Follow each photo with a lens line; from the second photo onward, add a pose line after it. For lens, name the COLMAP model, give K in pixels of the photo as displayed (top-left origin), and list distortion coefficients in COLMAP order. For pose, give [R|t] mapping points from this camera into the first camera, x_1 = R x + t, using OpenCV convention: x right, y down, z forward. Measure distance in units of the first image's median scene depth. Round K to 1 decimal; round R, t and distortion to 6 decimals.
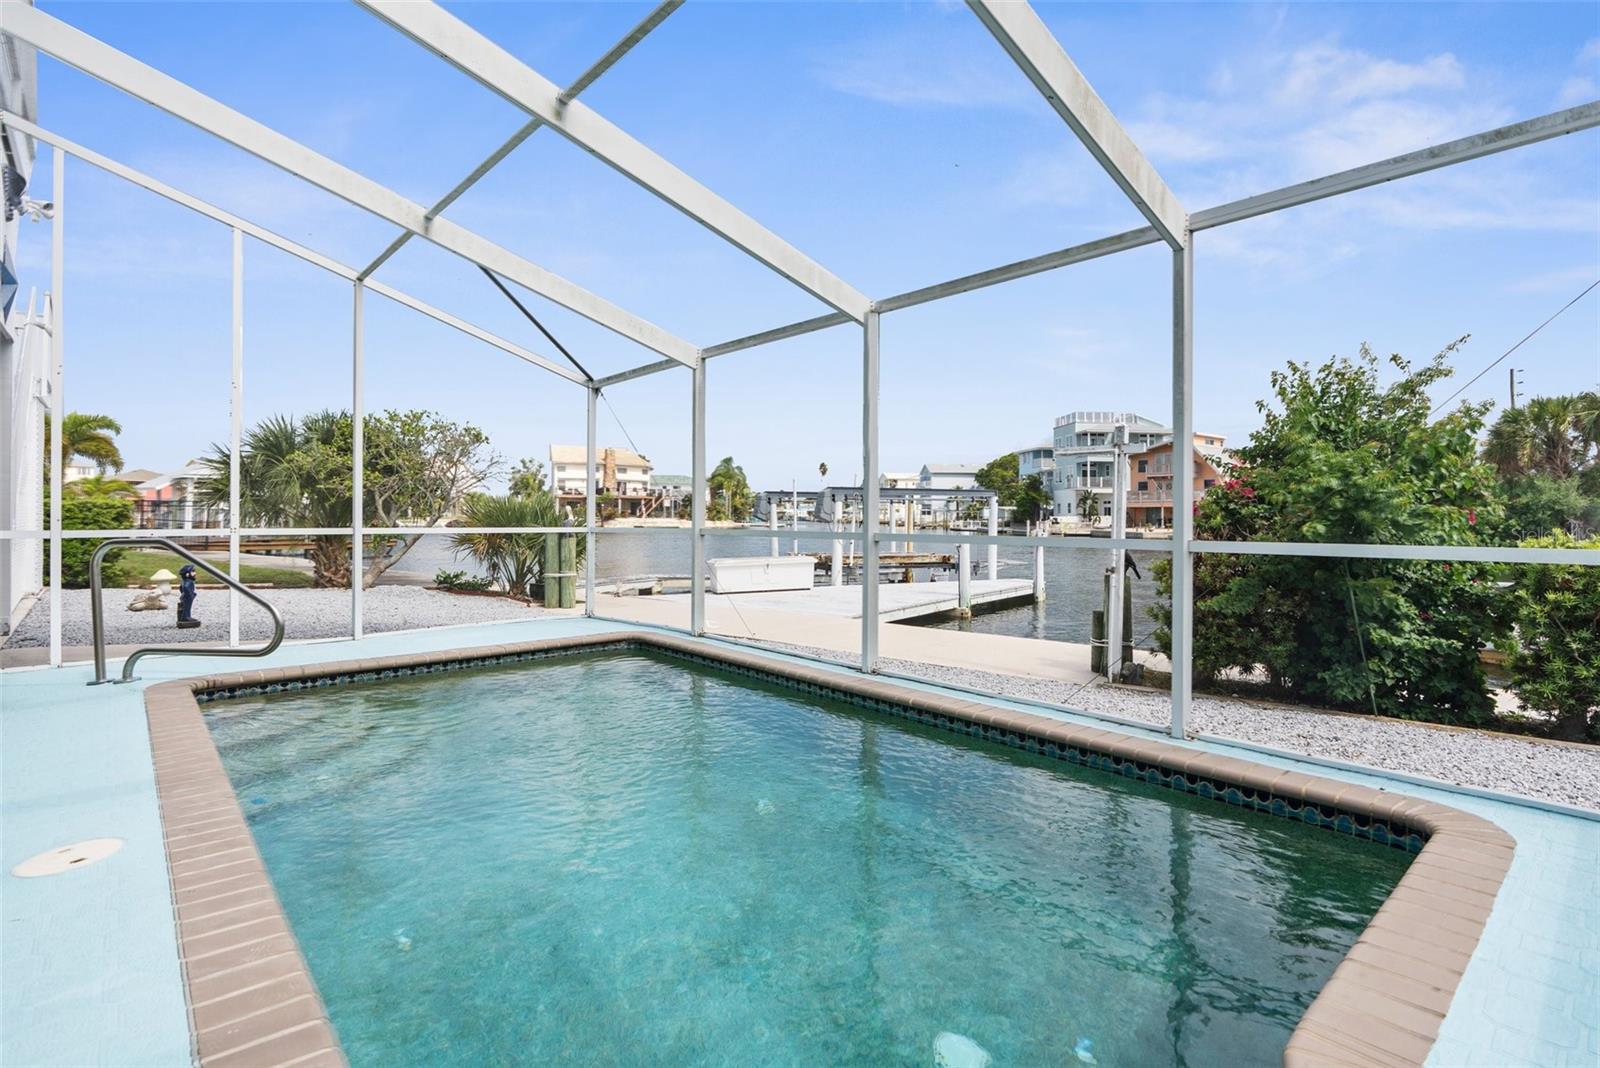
lens RADIAL K [[759.7, 0, 842.9], [0, 759.7, 515.8], [0, 0, 1]] dist [-0.005878, 0.000564]
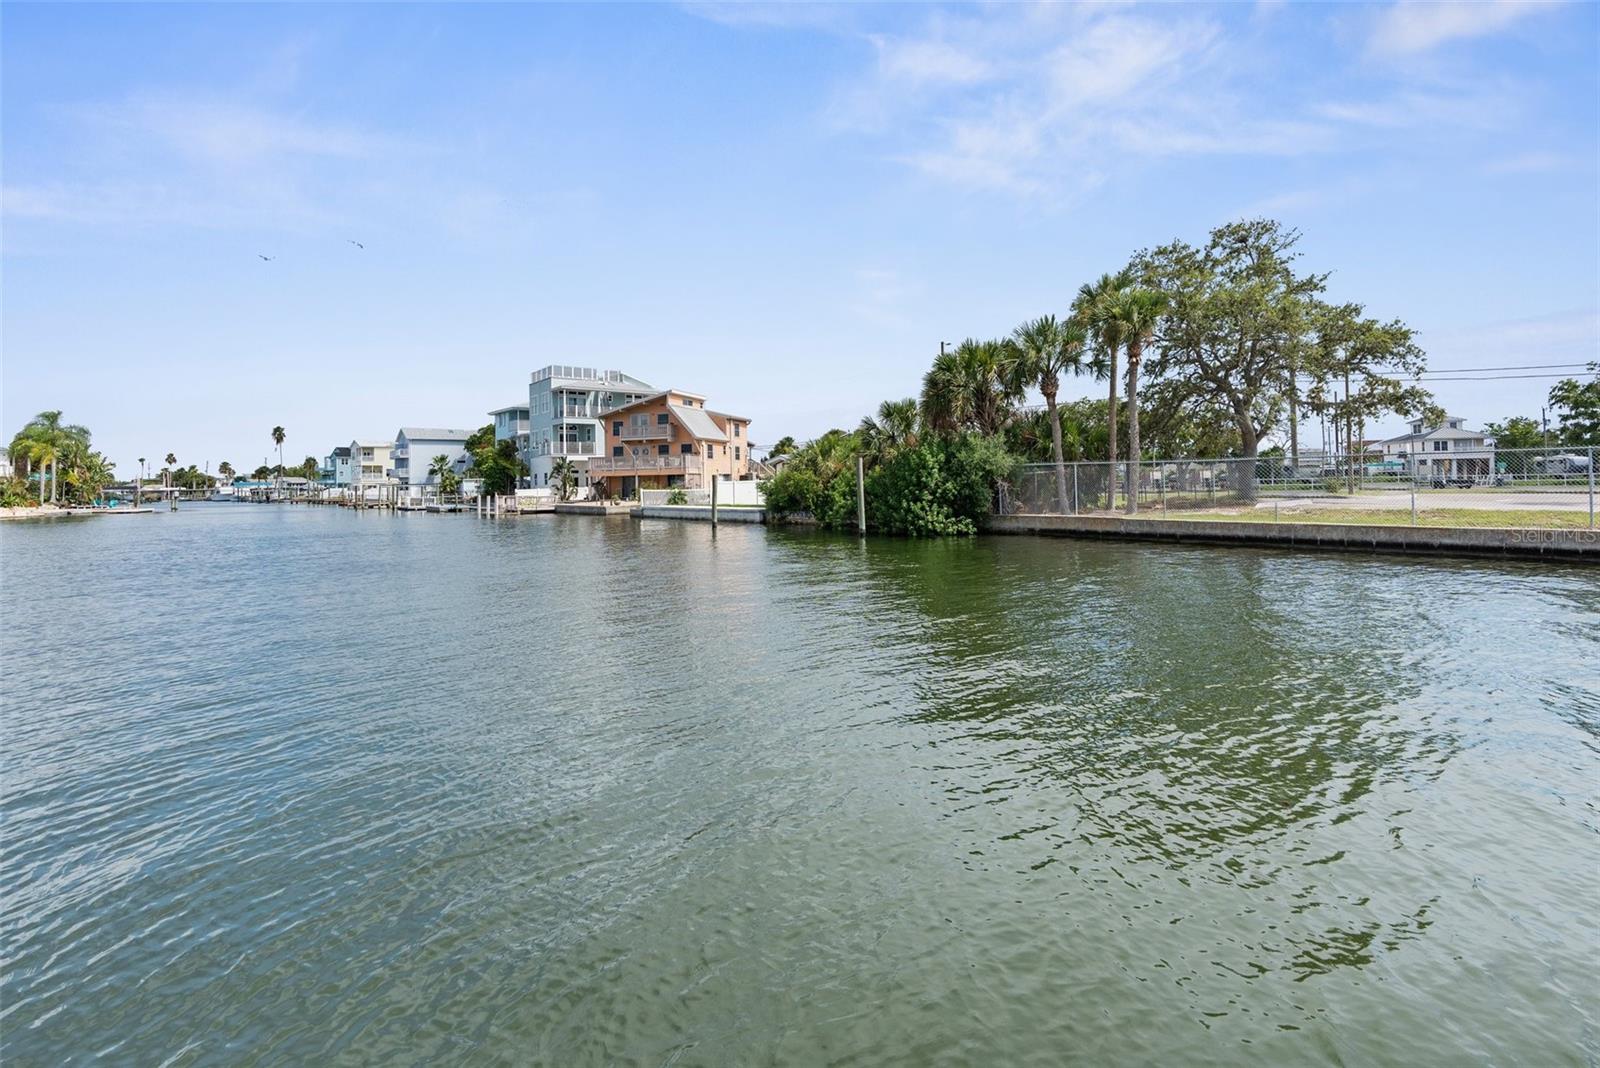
lens RADIAL K [[759.7, 0, 815.7], [0, 759.7, 466.6], [0, 0, 1]] dist [-0.005878, 0.000564]
pose [[0.849530, -0.006842, 0.527495, 0.115487], [0.021337, 0.999543, -0.021398, 0.000848], [-0.527108, 0.029433, 0.849289, 0.132636]]
